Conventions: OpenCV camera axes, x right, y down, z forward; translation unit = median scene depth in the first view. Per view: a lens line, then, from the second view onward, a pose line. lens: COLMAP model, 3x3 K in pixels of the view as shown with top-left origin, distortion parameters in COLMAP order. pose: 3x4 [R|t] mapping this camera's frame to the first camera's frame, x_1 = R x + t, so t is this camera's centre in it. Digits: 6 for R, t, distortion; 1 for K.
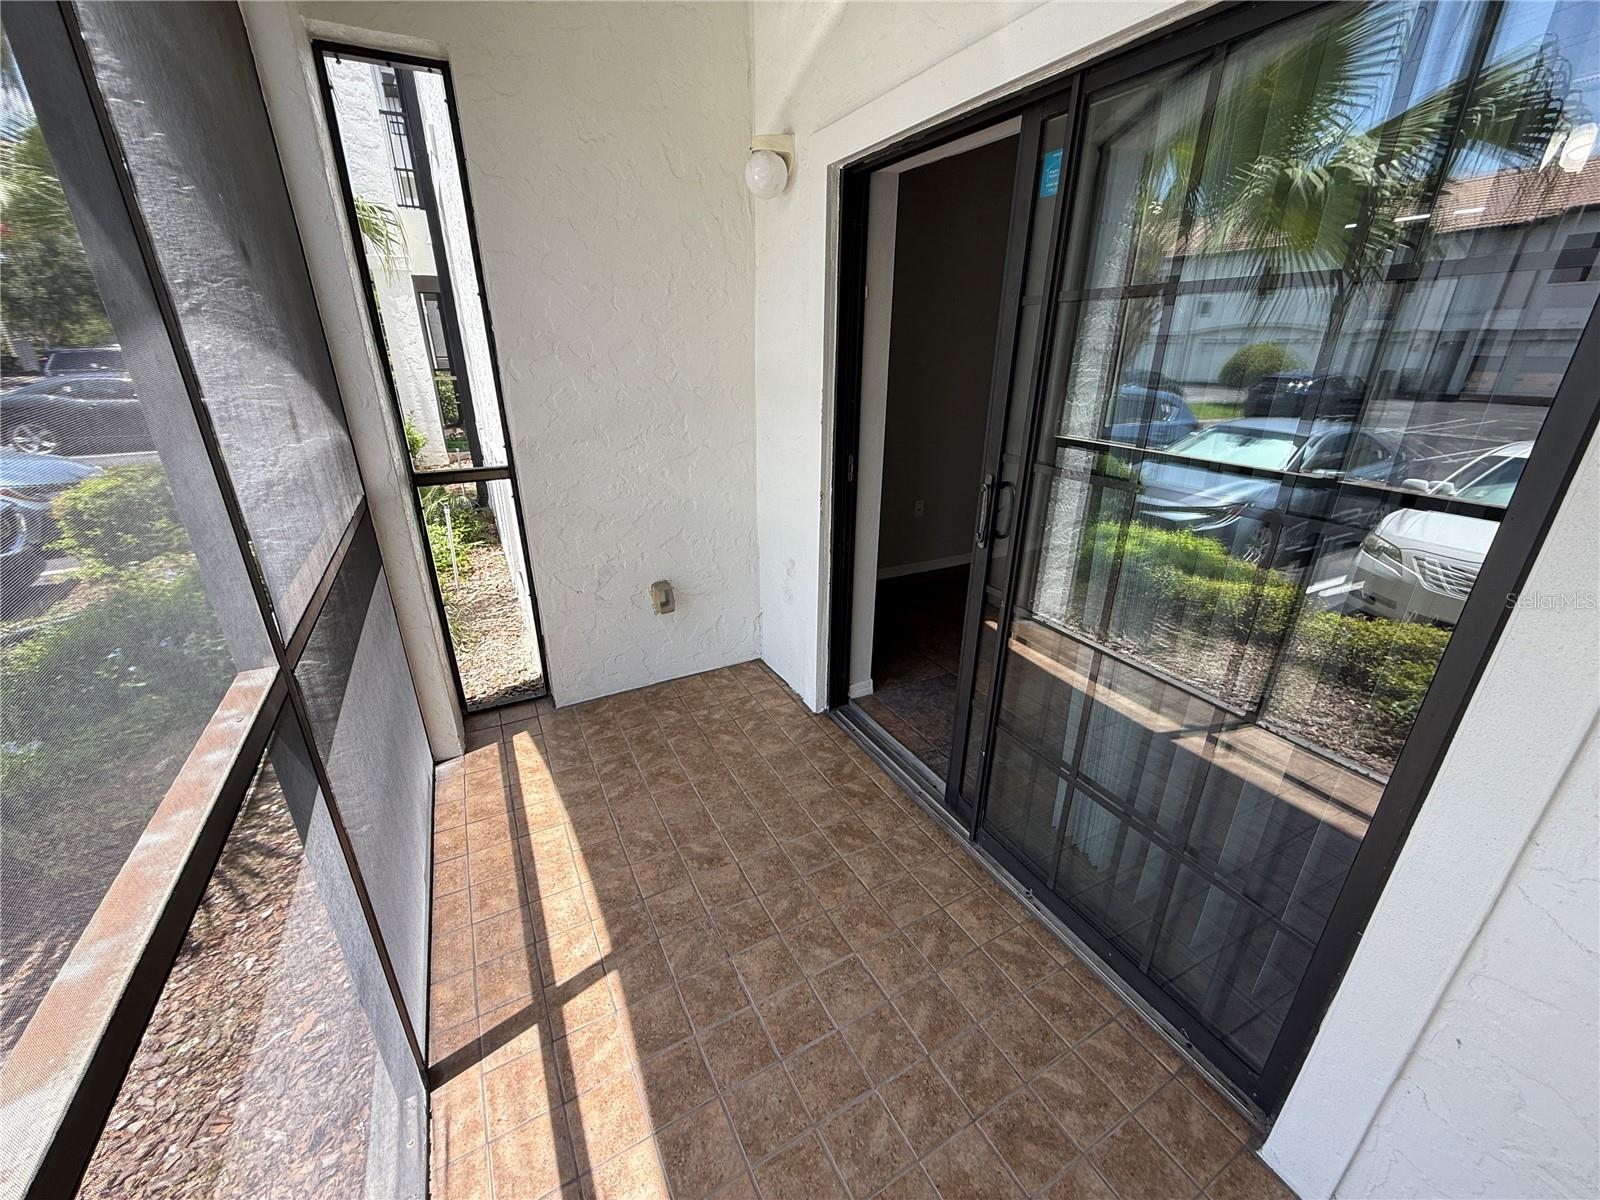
lens RADIAL K [[635.5, 0, 798.0], [0, 635.5, 598.1], [0, 0, 1]] dist [0.002681, -0.000293]
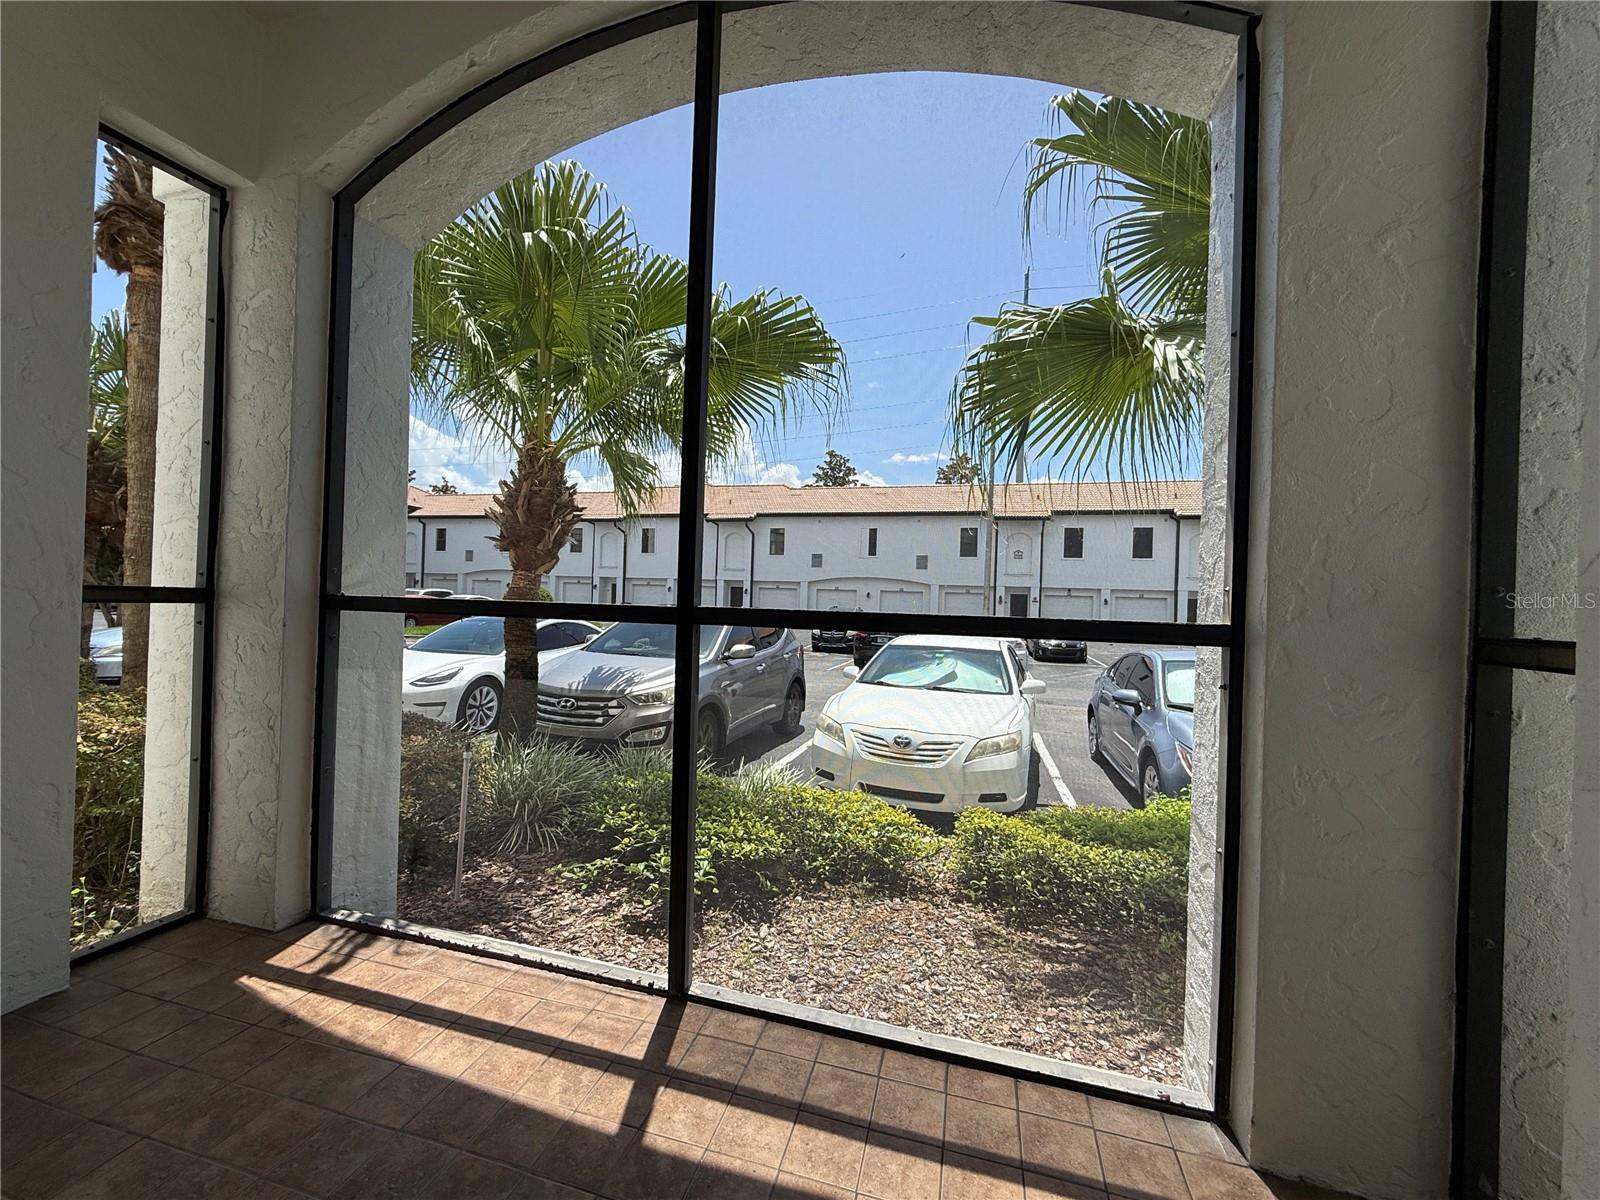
lens RADIAL K [[635.5, 0, 799.7], [0, 635.5, 599.2], [0, 0, 1]] dist [0.002681, -0.000293]
pose [[-0.687967, -0.029000, -0.725162, 0.146857], [-0.308968, 0.915833, 0.256495, -0.293116], [0.656689, 0.400512, -0.639023, 1.446237]]
